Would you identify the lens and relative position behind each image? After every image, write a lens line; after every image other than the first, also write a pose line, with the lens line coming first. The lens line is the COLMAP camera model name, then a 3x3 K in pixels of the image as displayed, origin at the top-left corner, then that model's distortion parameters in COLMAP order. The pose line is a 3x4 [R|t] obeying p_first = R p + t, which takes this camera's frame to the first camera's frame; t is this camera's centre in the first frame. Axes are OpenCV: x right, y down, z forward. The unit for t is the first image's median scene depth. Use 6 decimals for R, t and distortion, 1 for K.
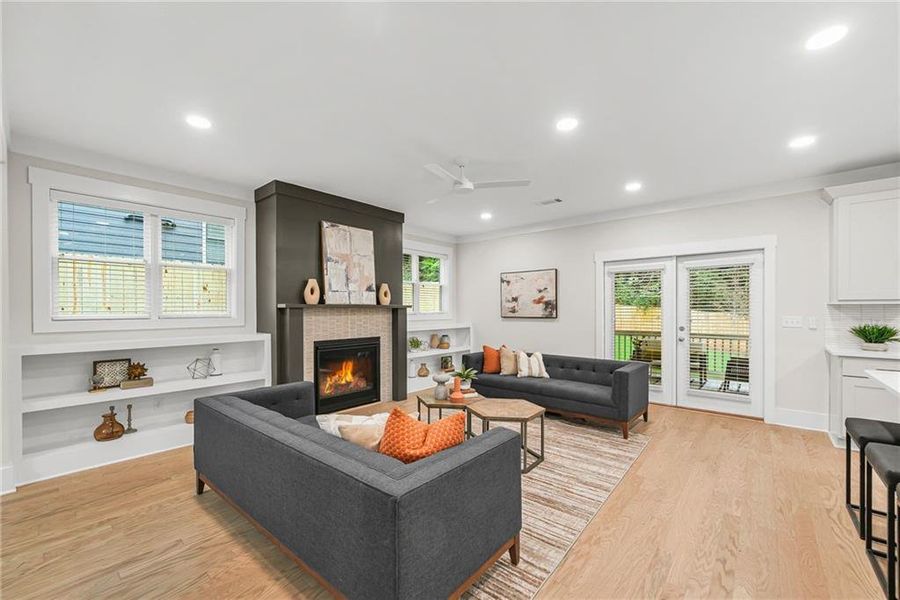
lens RADIAL K [[365.7, 0, 449.5], [0, 365.7, 309.6], [0, 0, 1]] dist [-0.004629, 0.000437]
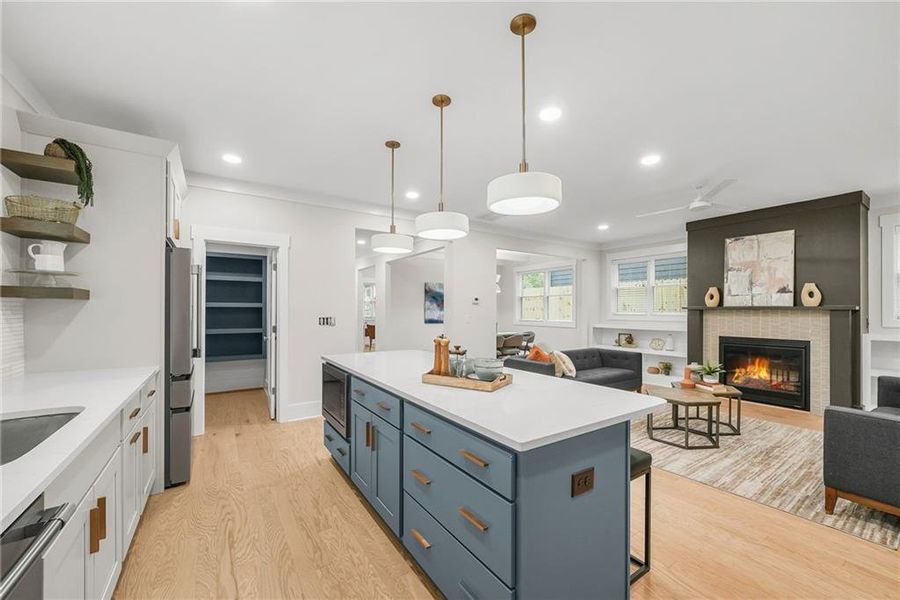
lens RADIAL K [[358.1, 0, 453.3], [0, 358.1, 306.5], [0, 0, 1]] dist [-0.003532, 0.000412]
pose [[-0.263572, -0.008127, -0.964606, 0.955097], [-0.004302, 0.999964, -0.007250, -0.002015], [0.964630, 0.002239, -0.263597, 0.393493]]
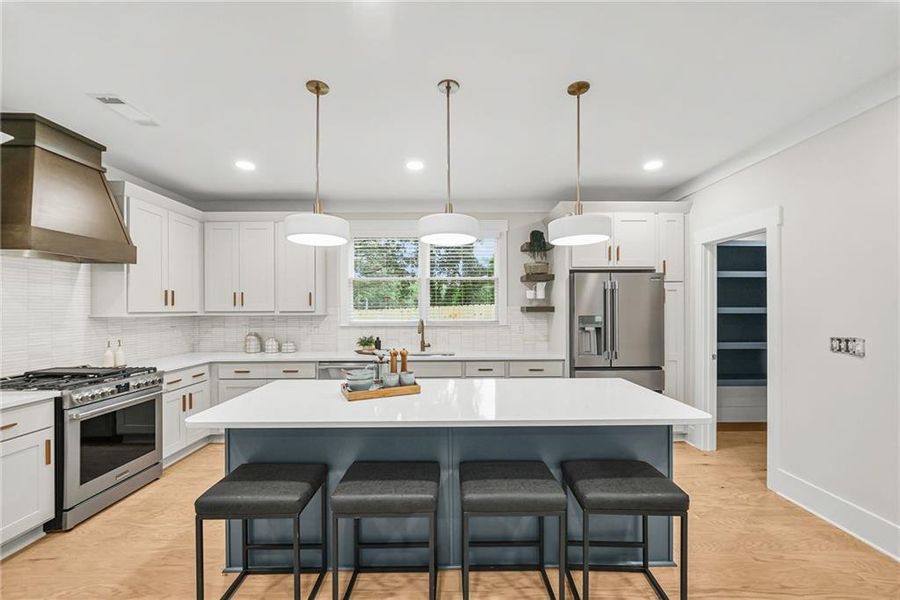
lens RADIAL K [[347.4, 0, 449.6], [0, 347.4, 308.4], [0, 0, 1]] dist [-0.002271, 0.000033]
pose [[-0.659347, 0.005880, 0.751815, 0.160922], [0.006694, 0.999976, -0.001950, -0.021665], [-0.751809, 0.003747, -0.659371, 0.526516]]
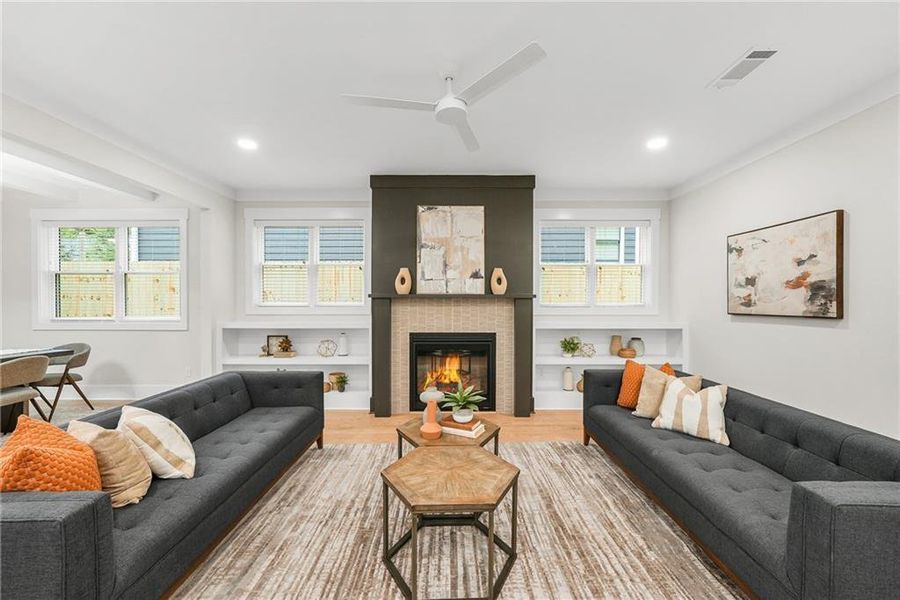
lens RADIAL K [[358.1, 0, 453.3], [0, 358.1, 306.5], [0, 0, 1]] dist [-0.003532, 0.000412]
pose [[0.651742, 0.014040, -0.758311, 0.378819], [-0.003264, 0.999871, 0.015707, 0.002562], [0.758434, -0.007761, 0.651704, 0.421806]]
